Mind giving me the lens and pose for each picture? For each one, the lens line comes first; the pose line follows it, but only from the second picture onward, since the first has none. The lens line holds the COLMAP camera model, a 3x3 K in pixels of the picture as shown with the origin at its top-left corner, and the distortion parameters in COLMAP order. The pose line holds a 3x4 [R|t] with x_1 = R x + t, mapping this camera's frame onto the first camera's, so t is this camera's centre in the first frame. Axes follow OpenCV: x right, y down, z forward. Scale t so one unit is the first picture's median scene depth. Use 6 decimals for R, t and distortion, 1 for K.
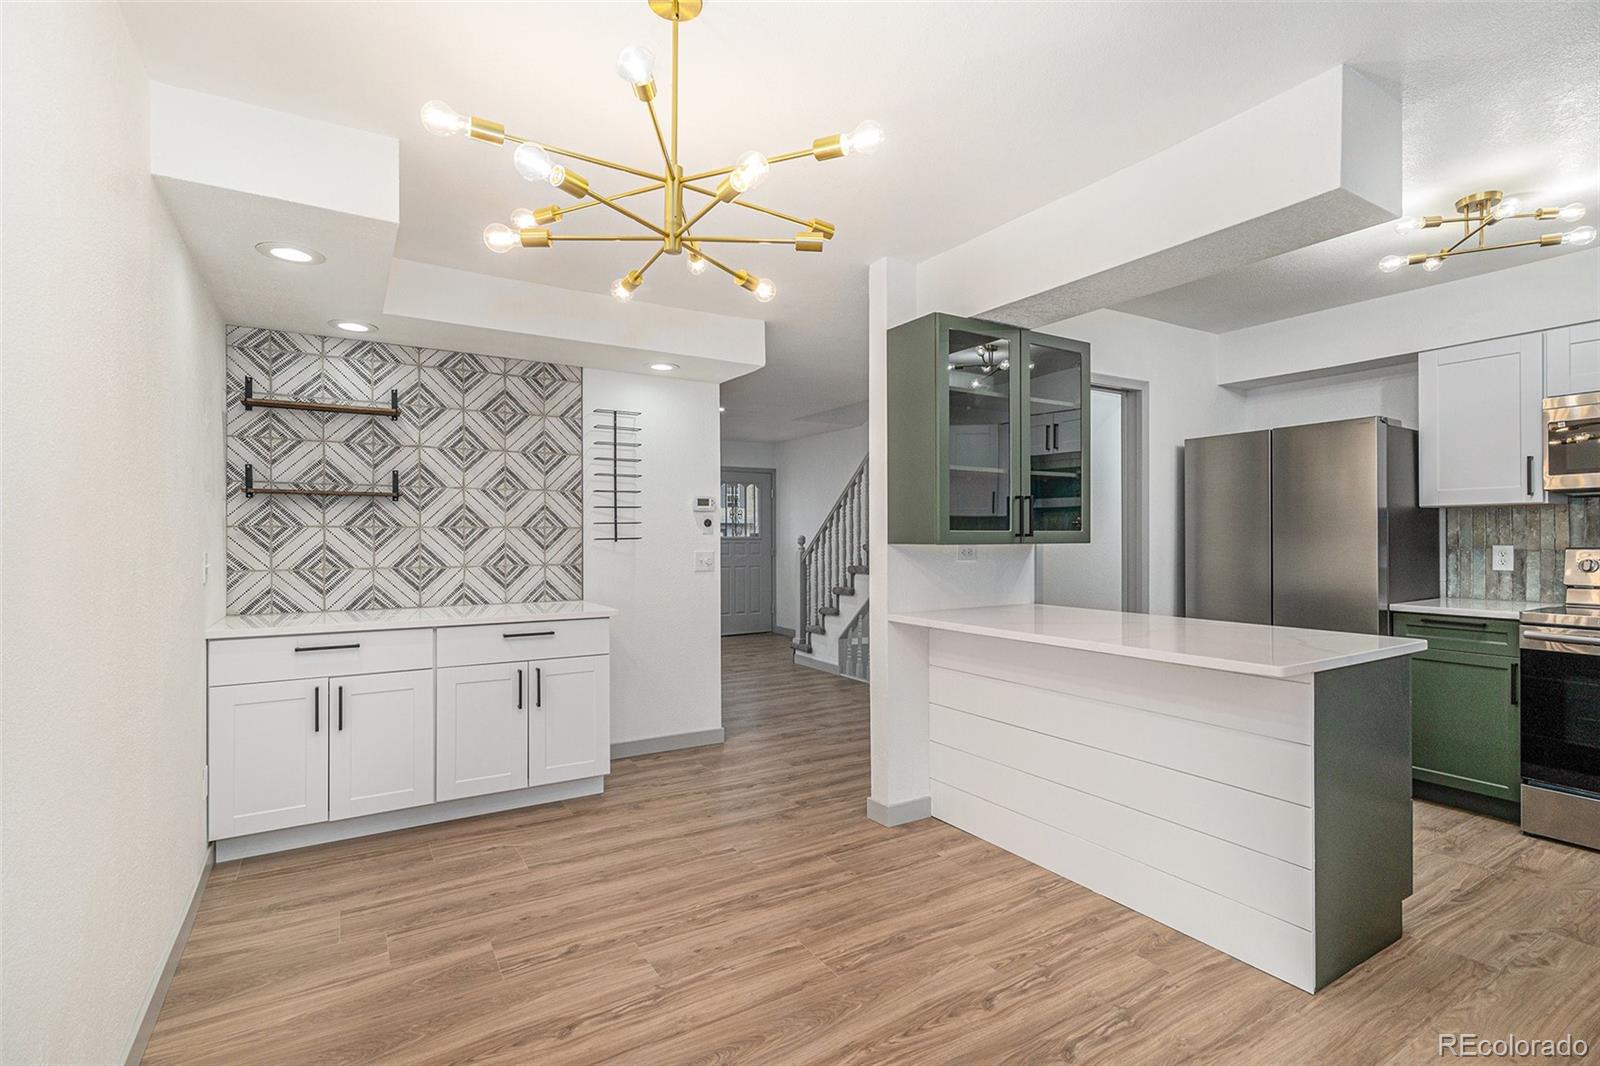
lens RADIAL K [[748.6, 0, 805.4], [0, 748.6, 523.0], [0, 0, 1]] dist [0.000850, 0.000553]
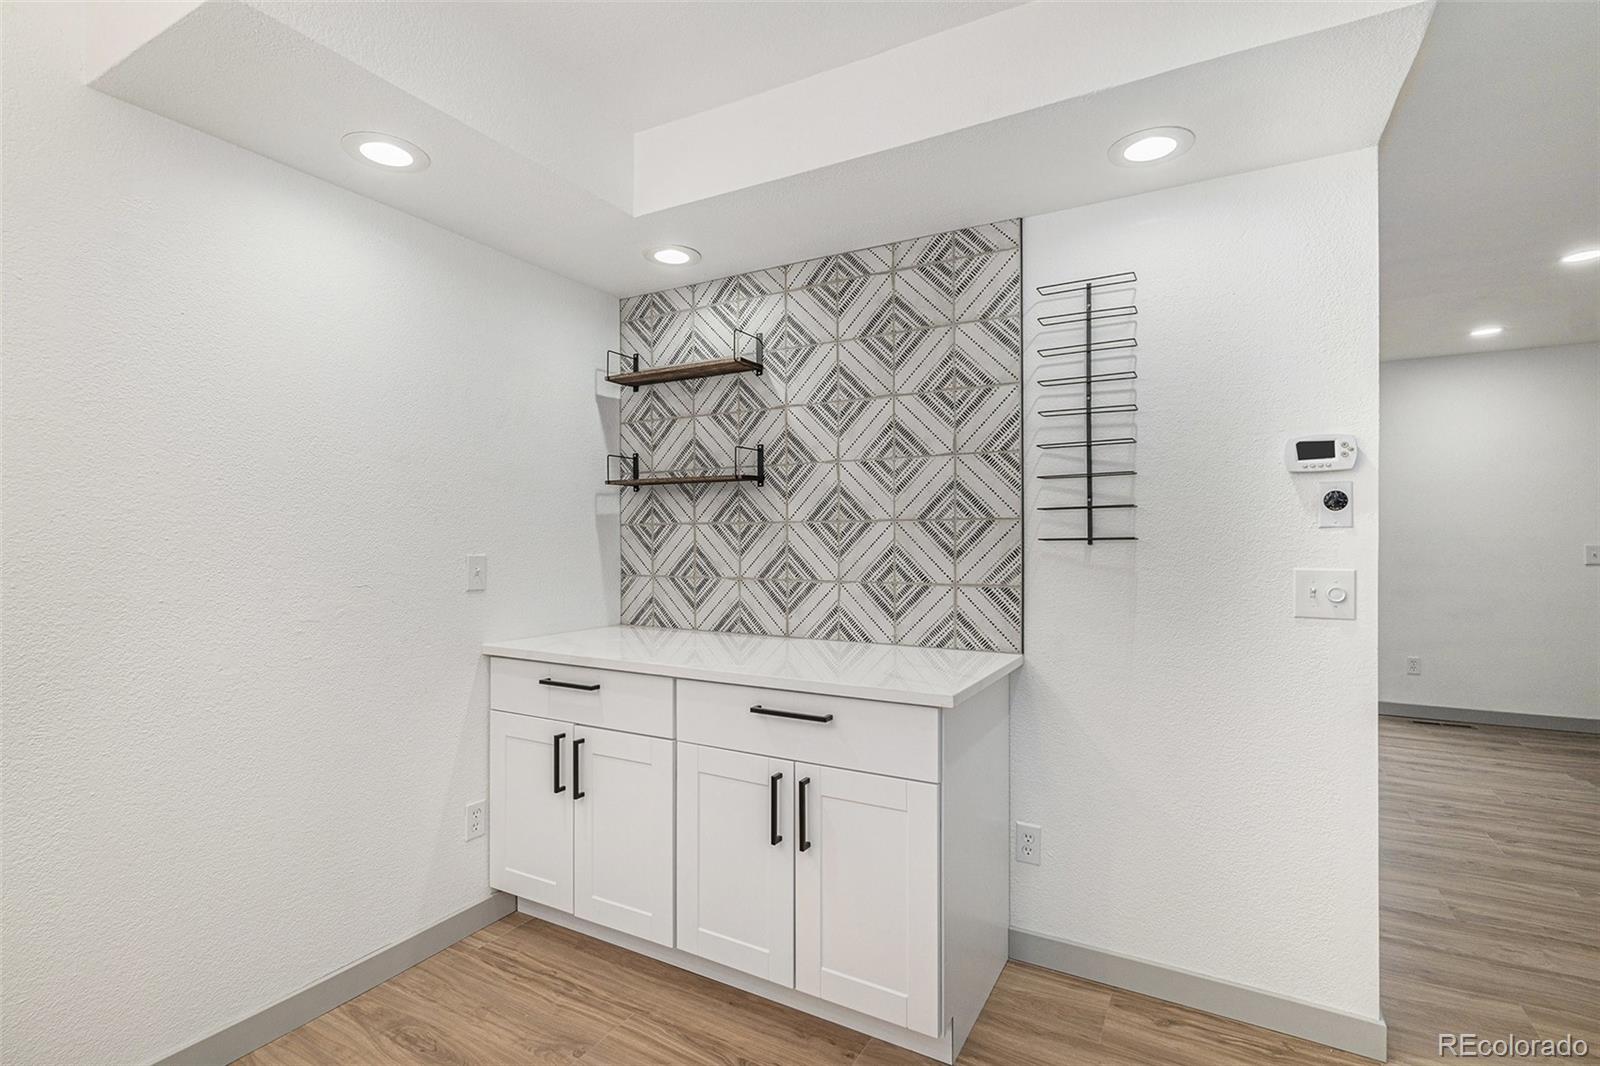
lens RADIAL K [[748.6, 0, 805.4], [0, 748.6, 523.0], [0, 0, 1]] dist [0.000850, 0.000553]
pose [[0.486764, -0.006621, -0.873508, 0.101418], [0.027821, 0.999581, 0.007927, 0.001253], [0.873090, -0.028160, 0.486745, 0.659838]]
